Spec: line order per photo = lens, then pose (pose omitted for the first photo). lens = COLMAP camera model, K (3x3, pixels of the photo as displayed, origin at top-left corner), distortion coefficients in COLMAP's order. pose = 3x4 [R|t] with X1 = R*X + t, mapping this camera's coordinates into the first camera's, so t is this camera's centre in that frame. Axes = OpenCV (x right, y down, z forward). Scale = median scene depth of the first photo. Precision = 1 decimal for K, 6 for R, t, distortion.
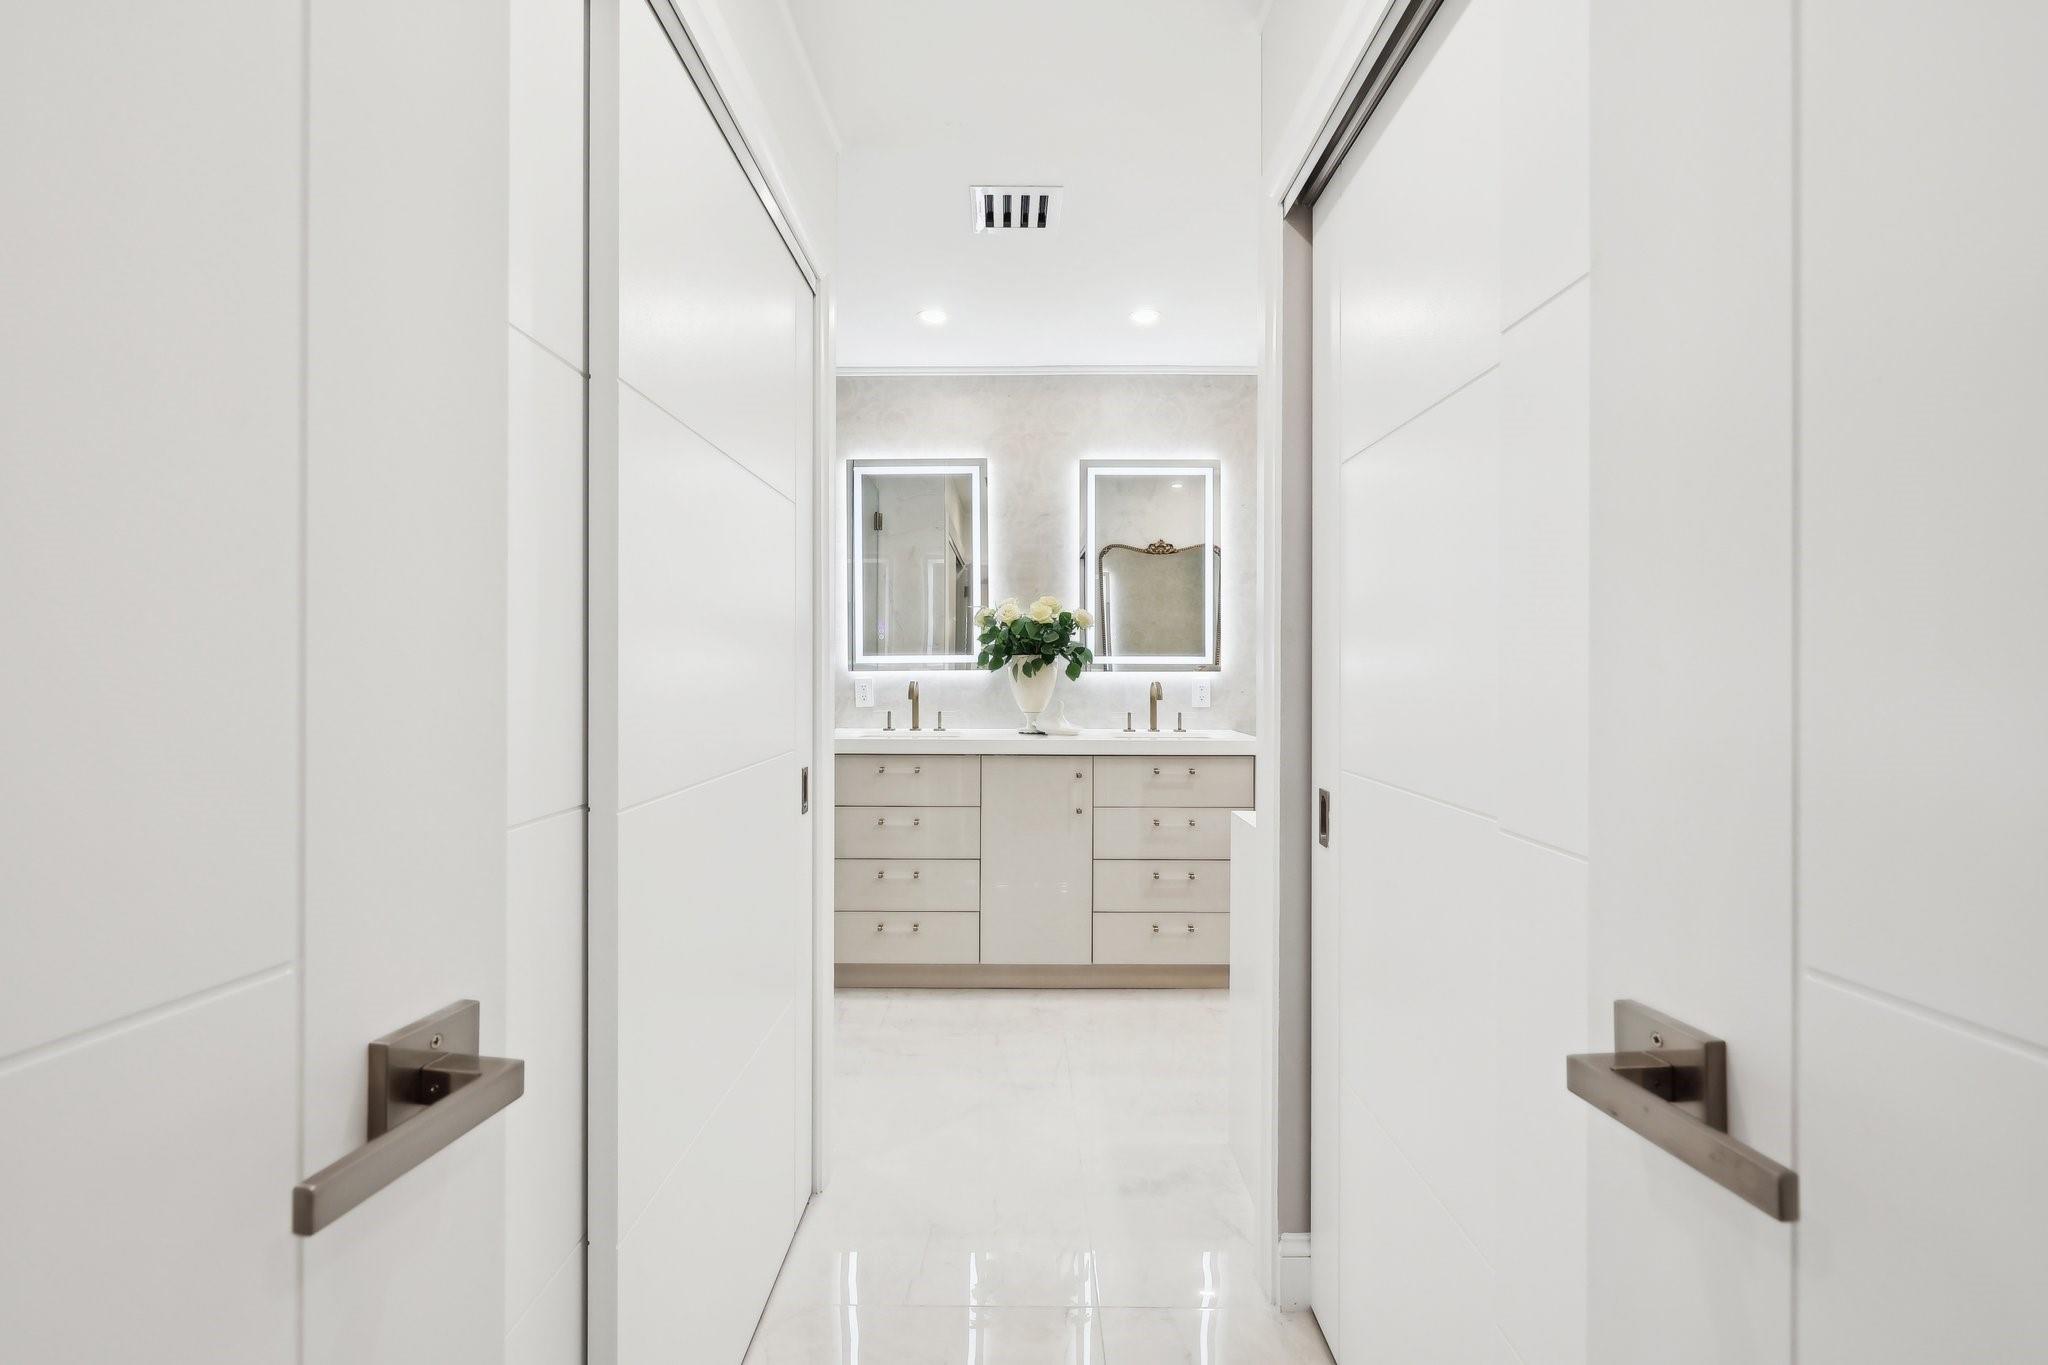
lens RADIAL K [[866.5, 0, 1014.7], [0, 866.5, 671.4], [0, 0, 1]] dist [-0.000428, -0.000112]
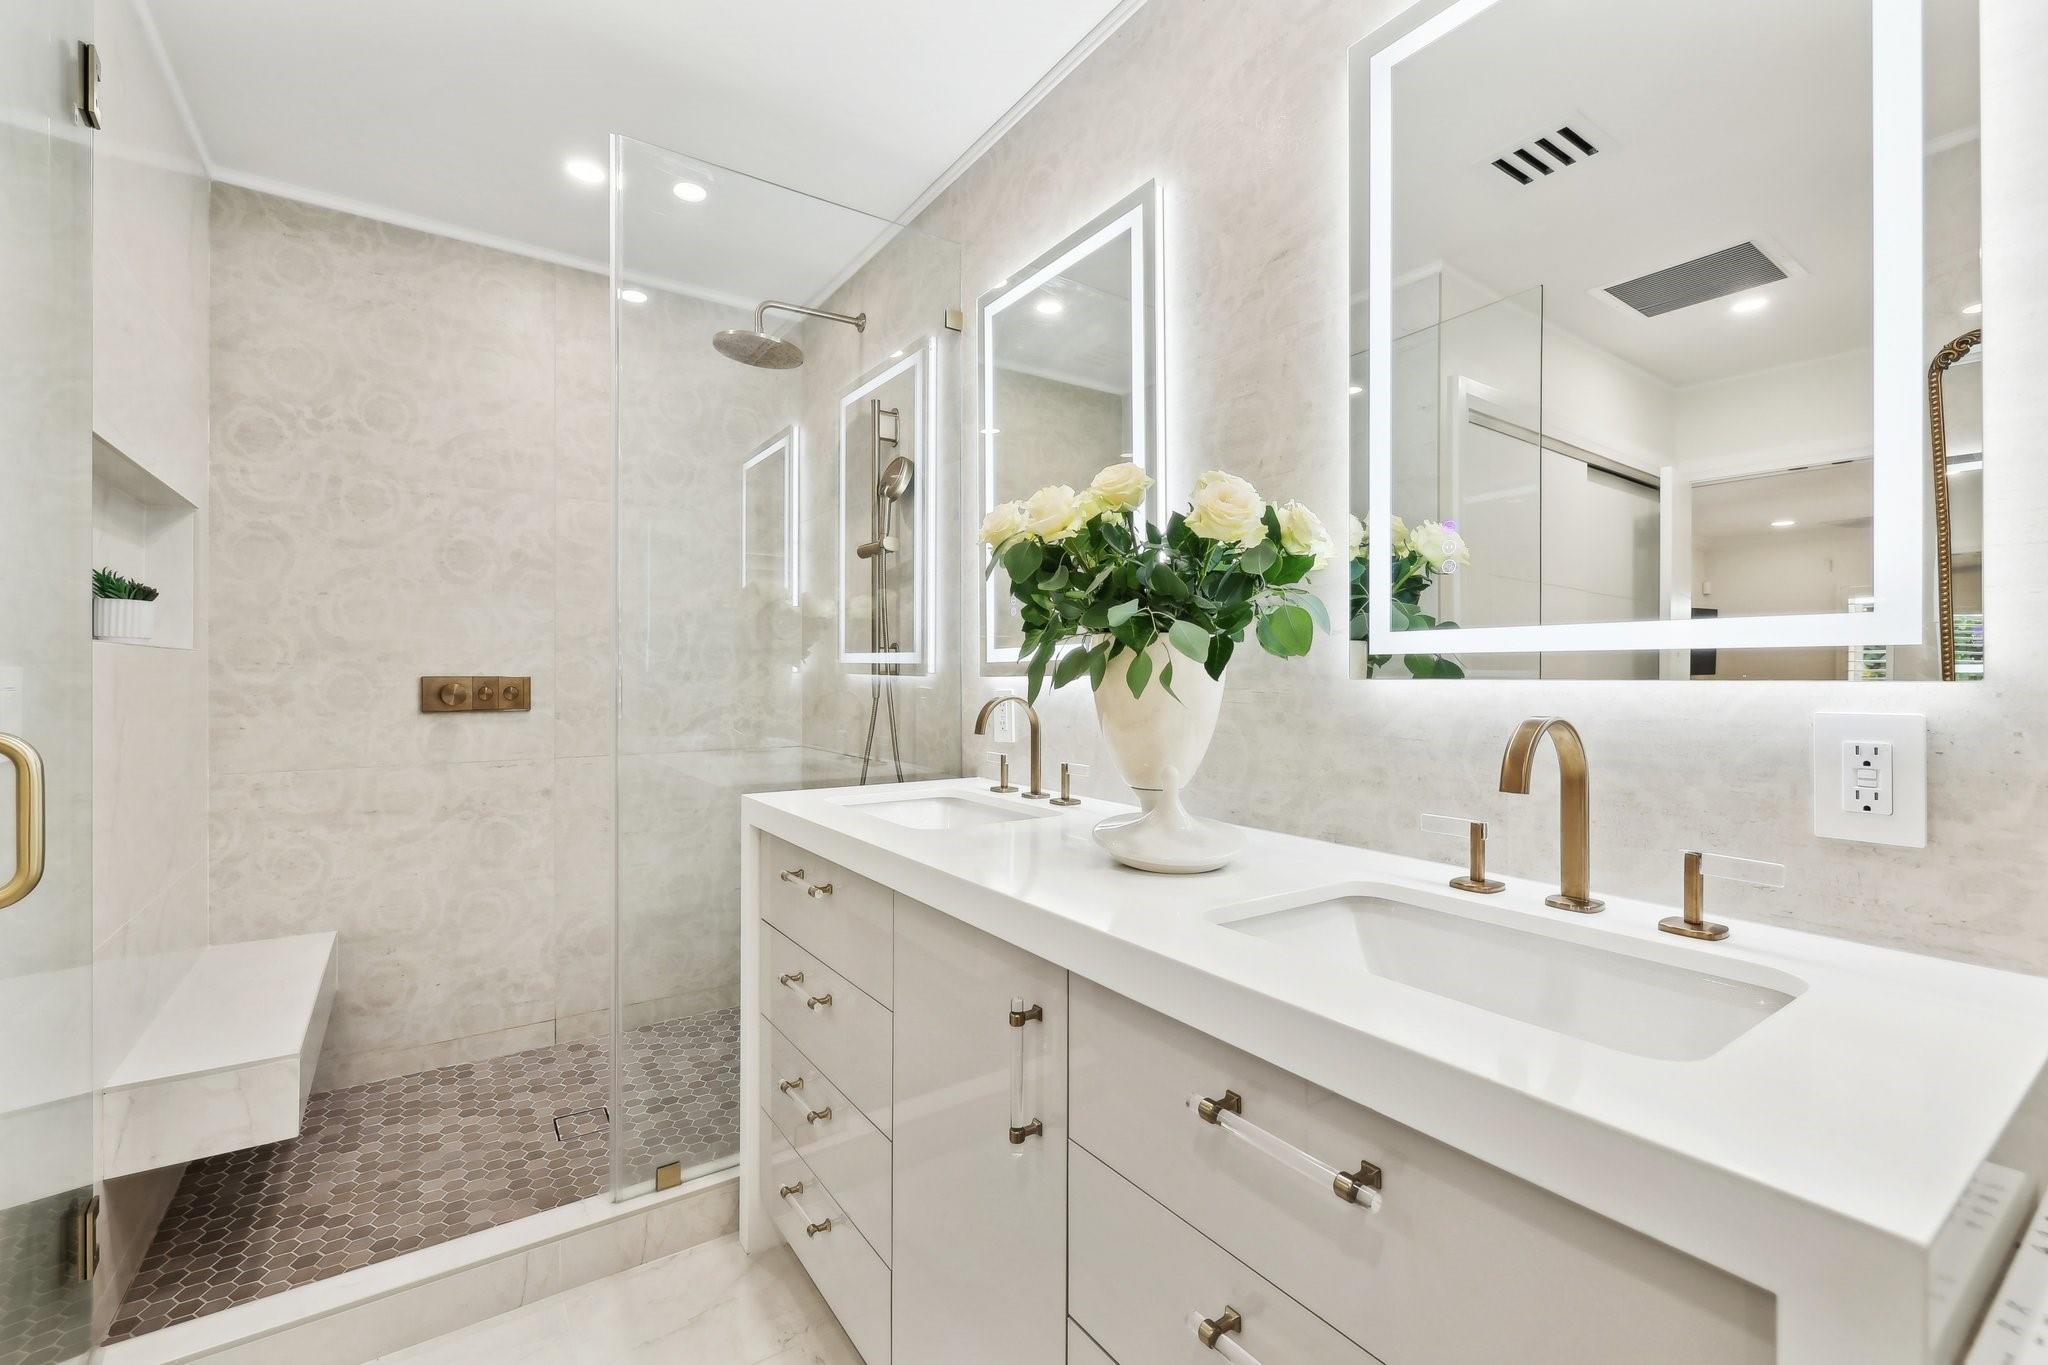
lens RADIAL K [[866.5, 0, 1014.7], [0, 866.5, 671.4], [0, 0, 1]] dist [-0.000428, -0.000112]
pose [[0.567789, -0.002620, -0.823170, 0.285921], [0.000525, 0.999996, -0.002821, -0.001764], [0.823174, 0.001170, 0.567788, 0.727556]]
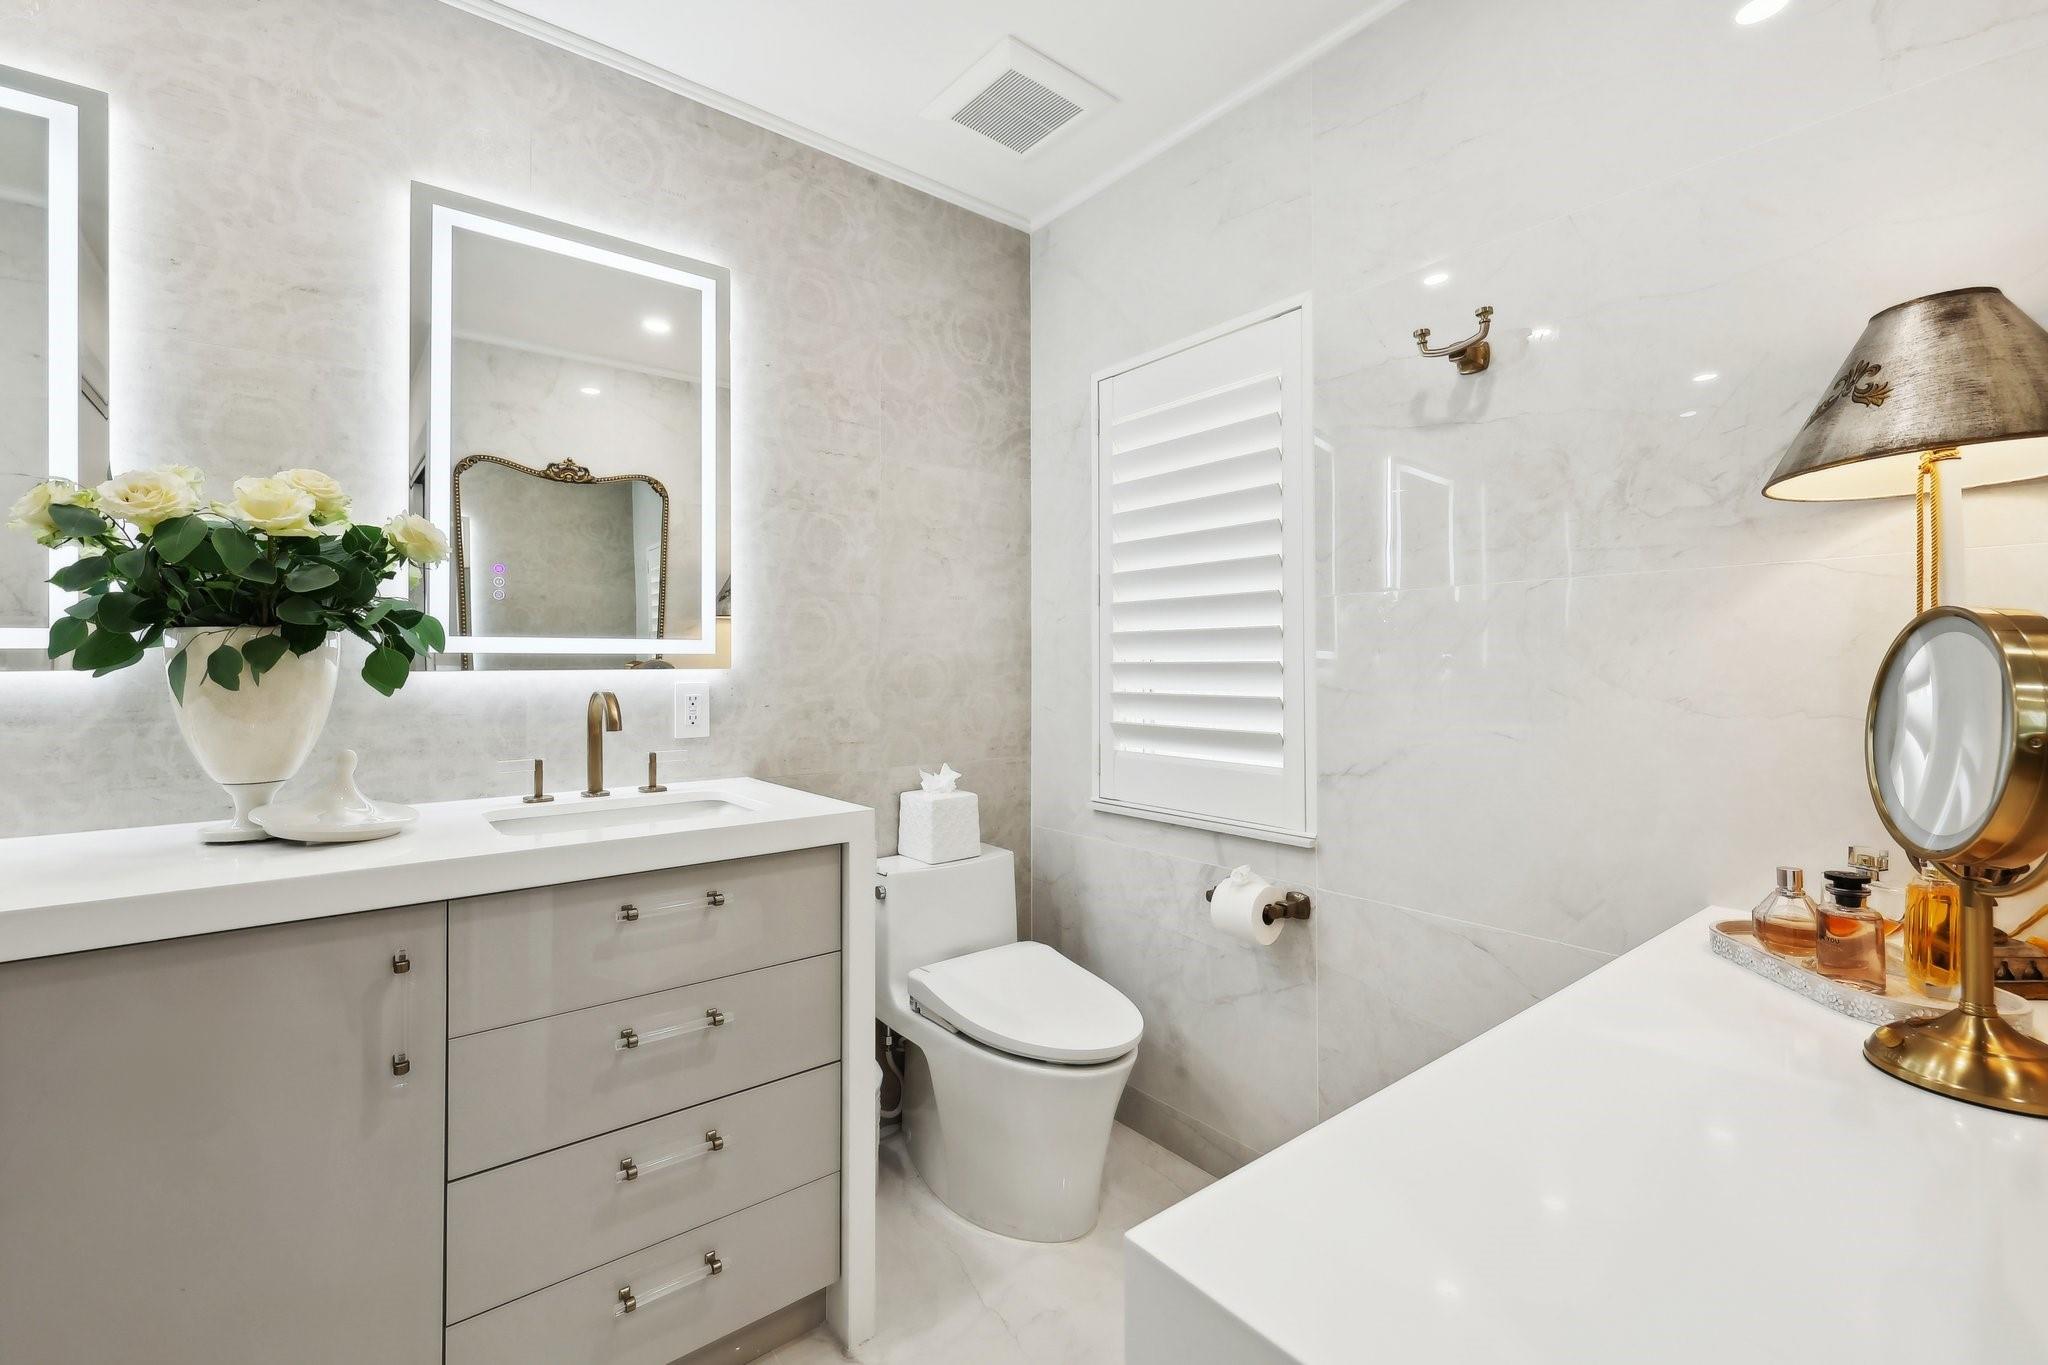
lens RADIAL K [[866.1, 0, 993.7], [0, 866.1, 650.7], [0, 0, 1]] dist [-0.000238, 0.000060]
pose [[0.789249, 0.005154, 0.614052, 0.042140], [0.004961, 0.999879, -0.014769, -0.002185], [-0.614053, 0.014702, 0.789127, 0.503367]]
